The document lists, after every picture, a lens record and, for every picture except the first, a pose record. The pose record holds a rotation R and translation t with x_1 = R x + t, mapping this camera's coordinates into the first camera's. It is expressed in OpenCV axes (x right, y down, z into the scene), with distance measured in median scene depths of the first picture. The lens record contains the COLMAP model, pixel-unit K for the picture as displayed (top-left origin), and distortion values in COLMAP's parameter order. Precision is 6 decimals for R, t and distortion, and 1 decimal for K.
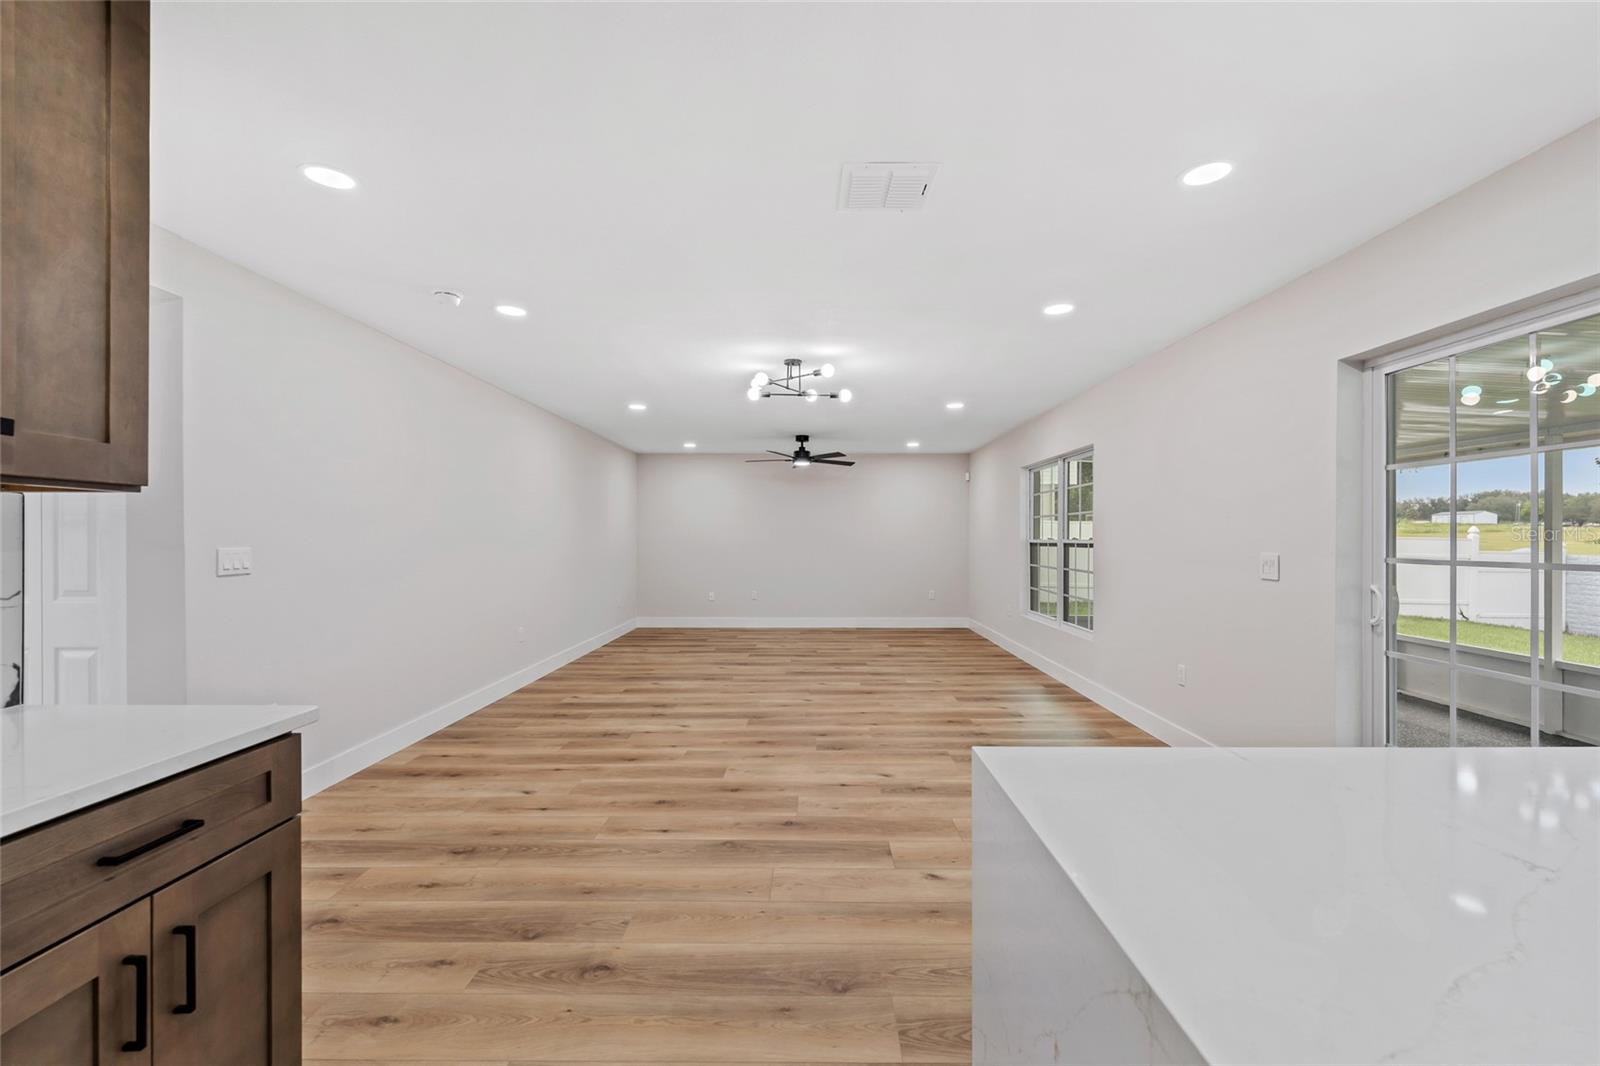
lens RADIAL K [[650.1, 0, 809.5], [0, 650.1, 537.0], [0, 0, 1]] dist [0.001094, -0.001077]
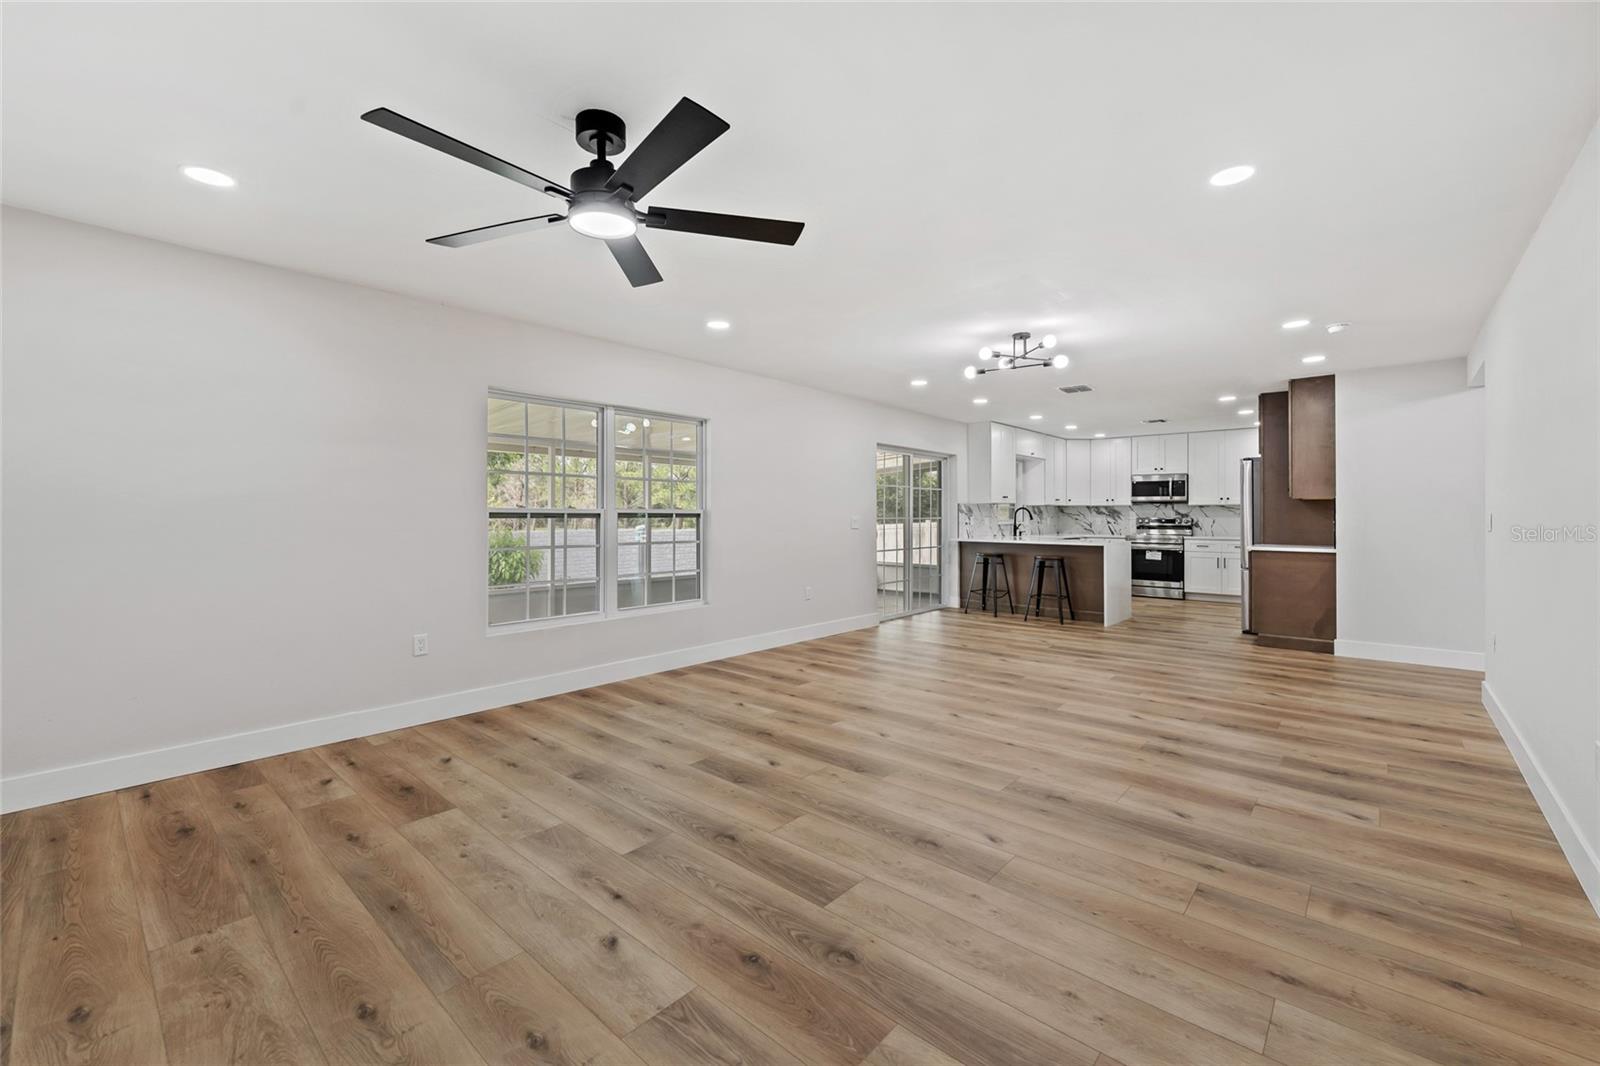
lens RADIAL K [[650.1, 0, 804.2], [0, 650.1, 511.1], [0, 0, 1]] dist [0.001094, -0.001077]
pose [[-0.750715, 0.006235, 0.660597, -0.447308], [0.000600, 0.999961, -0.008756, 0.016371], [-0.660626, -0.006177, -0.750690, 1.994610]]
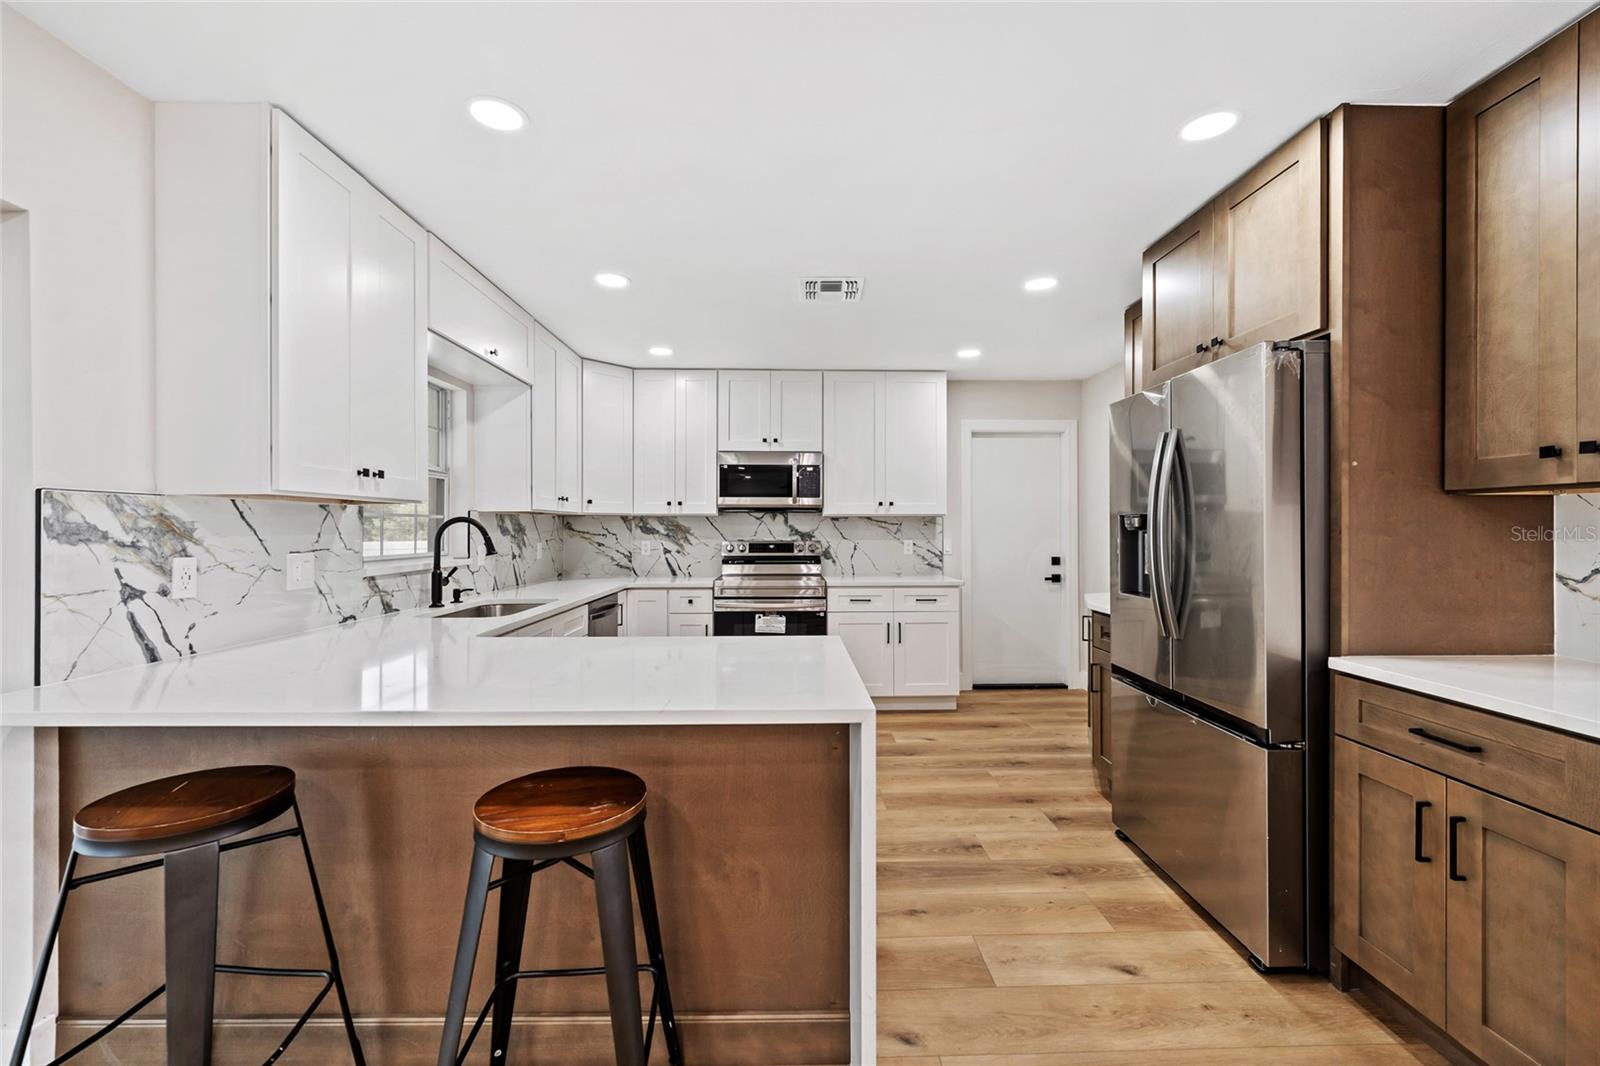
lens RADIAL K [[650.1, 0, 801.3], [0, 650.1, 528.2], [0, 0, 1]] dist [0.001094, -0.001077]
pose [[-0.999473, 0.000960, -0.032443, 0.109651], [0.000991, 0.999999, -0.000926, -0.000500], [0.032442, -0.000957, -0.999473, 0.561777]]
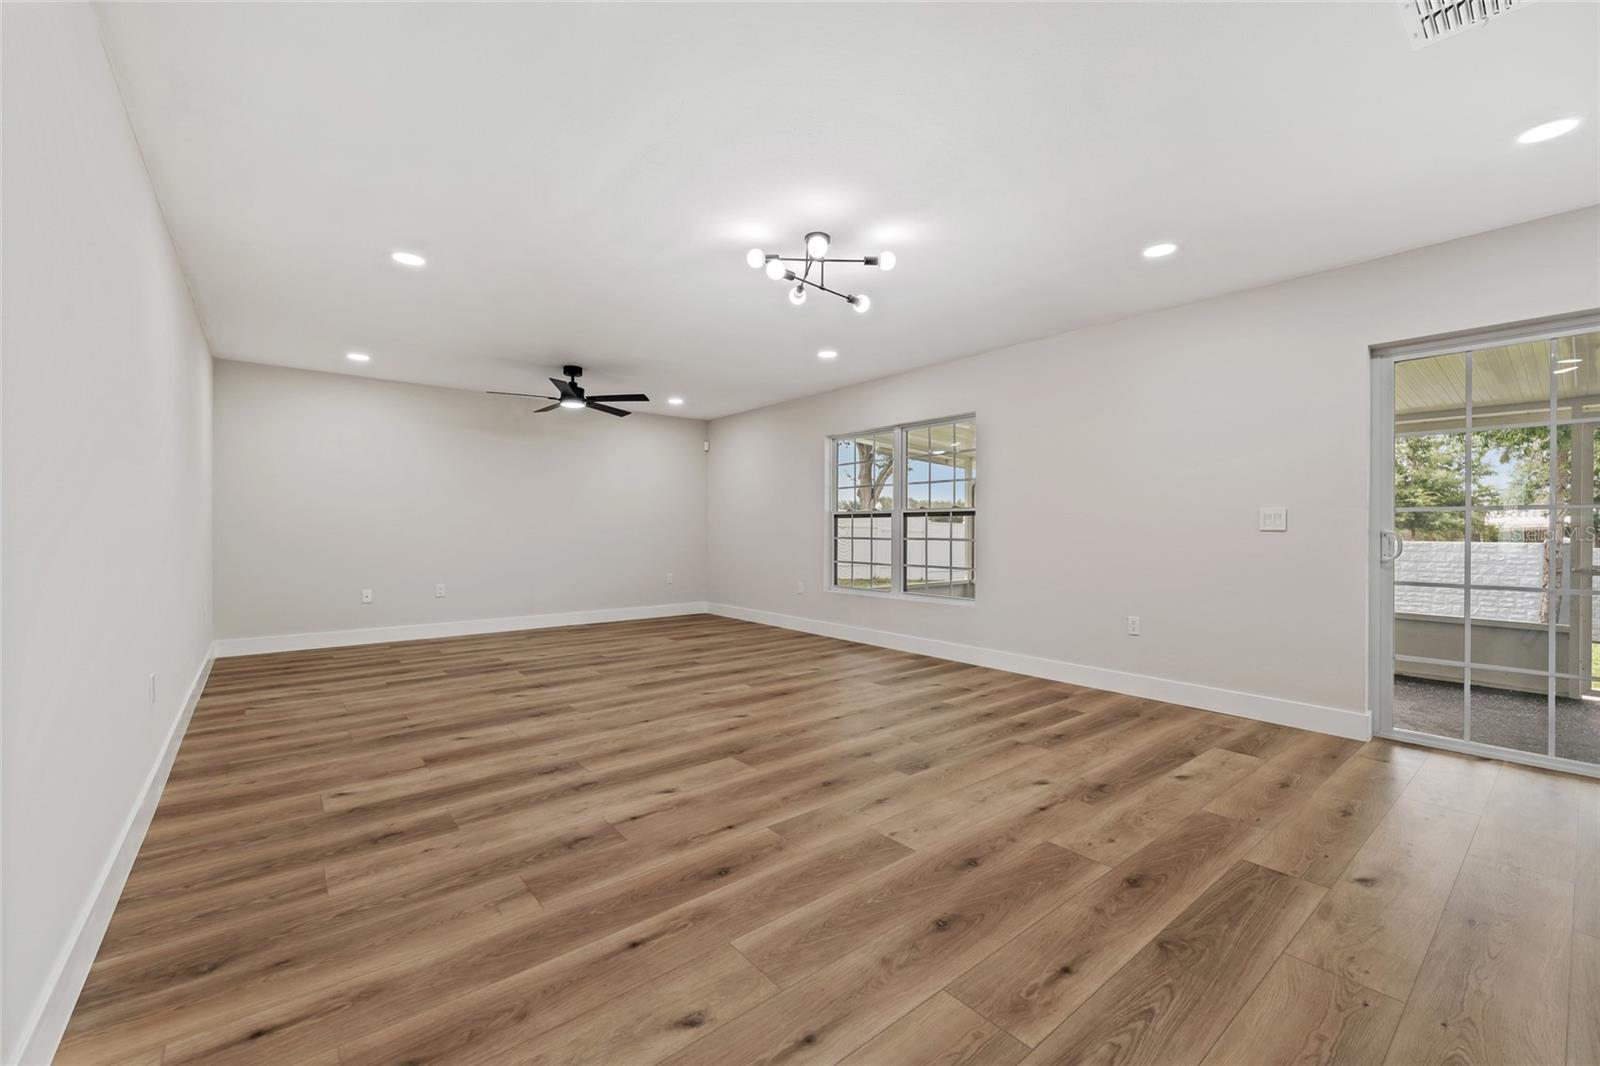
lens RADIAL K [[650.1, 0, 800.6], [0, 650.1, 530.4], [0, 0, 1]] dist [0.001094, -0.001077]
pose [[0.770653, 0.000941, 0.637254, -0.489222], [-0.003328, 0.999991, 0.002548, 0.046668], [-0.637246, -0.004084, 0.770649, 0.462659]]
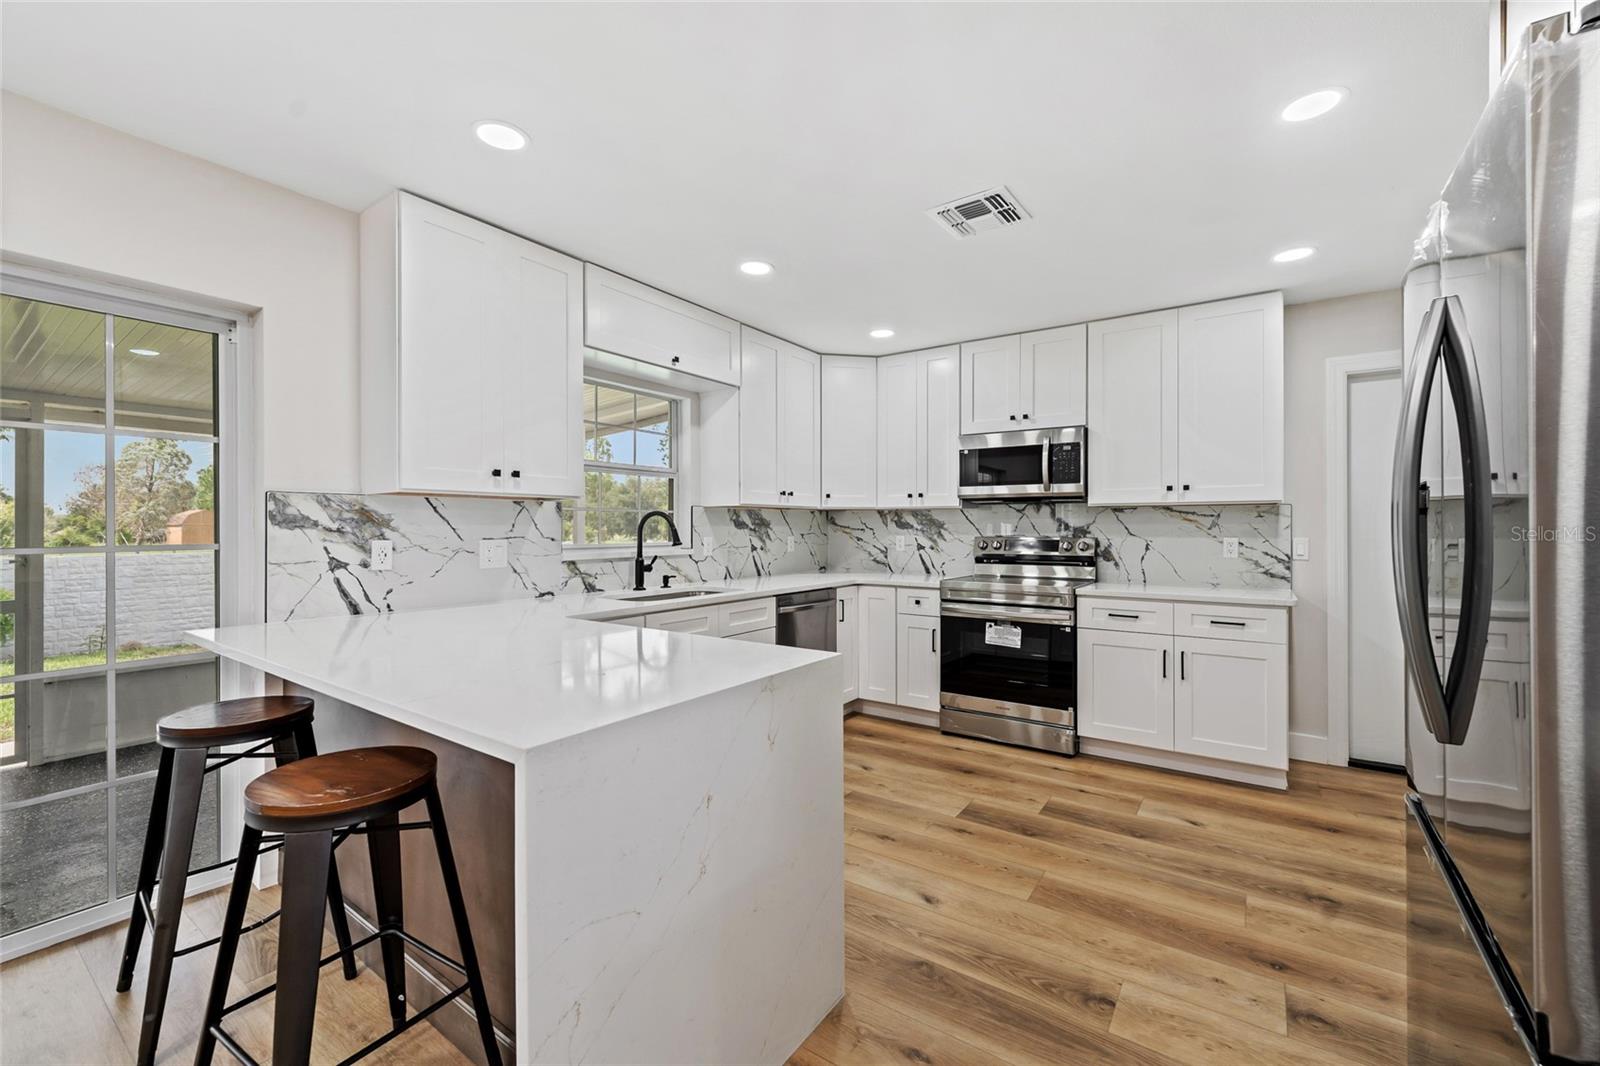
lens RADIAL K [[650.1, 0, 810.3], [0, 650.1, 527.8], [0, 0, 1]] dist [0.001094, -0.001077]
pose [[-0.828569, 0.000809, 0.559887, -0.144637], [0.000735, 1.000000, -0.000358, 0.007126], [-0.559887, 0.000115, -0.828569, 0.390379]]
